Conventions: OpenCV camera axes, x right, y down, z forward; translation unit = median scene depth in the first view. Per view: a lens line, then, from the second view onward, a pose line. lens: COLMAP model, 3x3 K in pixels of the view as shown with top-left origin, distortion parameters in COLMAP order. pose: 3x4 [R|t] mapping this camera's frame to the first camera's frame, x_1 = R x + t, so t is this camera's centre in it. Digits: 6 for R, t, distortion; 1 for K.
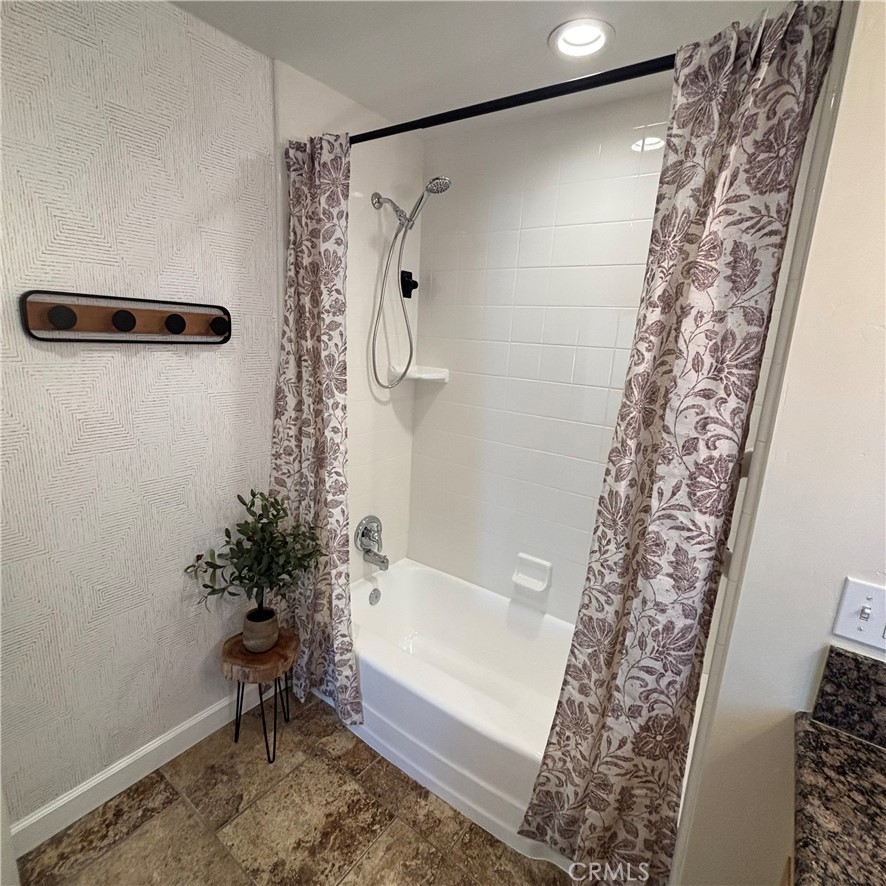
lens RADIAL K [[474.6, 0, 447.7], [0, 474.6, 440.6], [0, 0, 1]] dist [-0.001302, 0.001383]
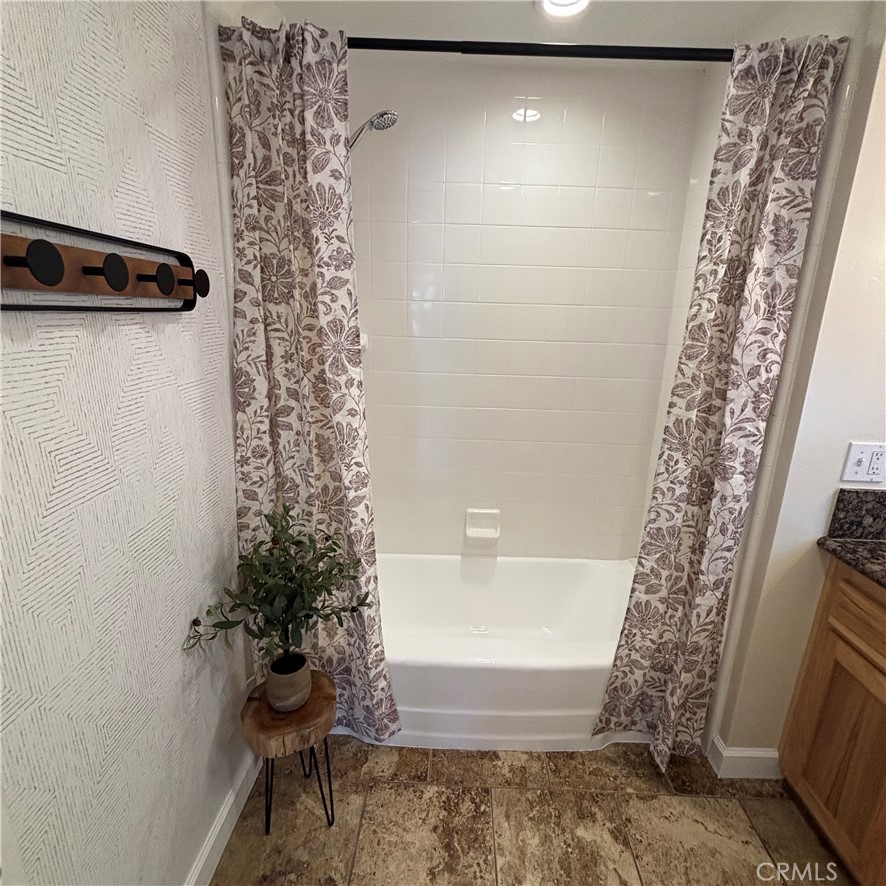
lens RADIAL K [[475.8, 0, 444.0], [0, 475.8, 440.6], [0, 0, 1]] dist [-0.012192, 0.009095]
pose [[0.820637, -0.180975, 0.542035, -0.792297], [0.143929, 0.983407, 0.110433, -0.059669], [-0.553027, -0.012610, 0.833068, 0.316908]]
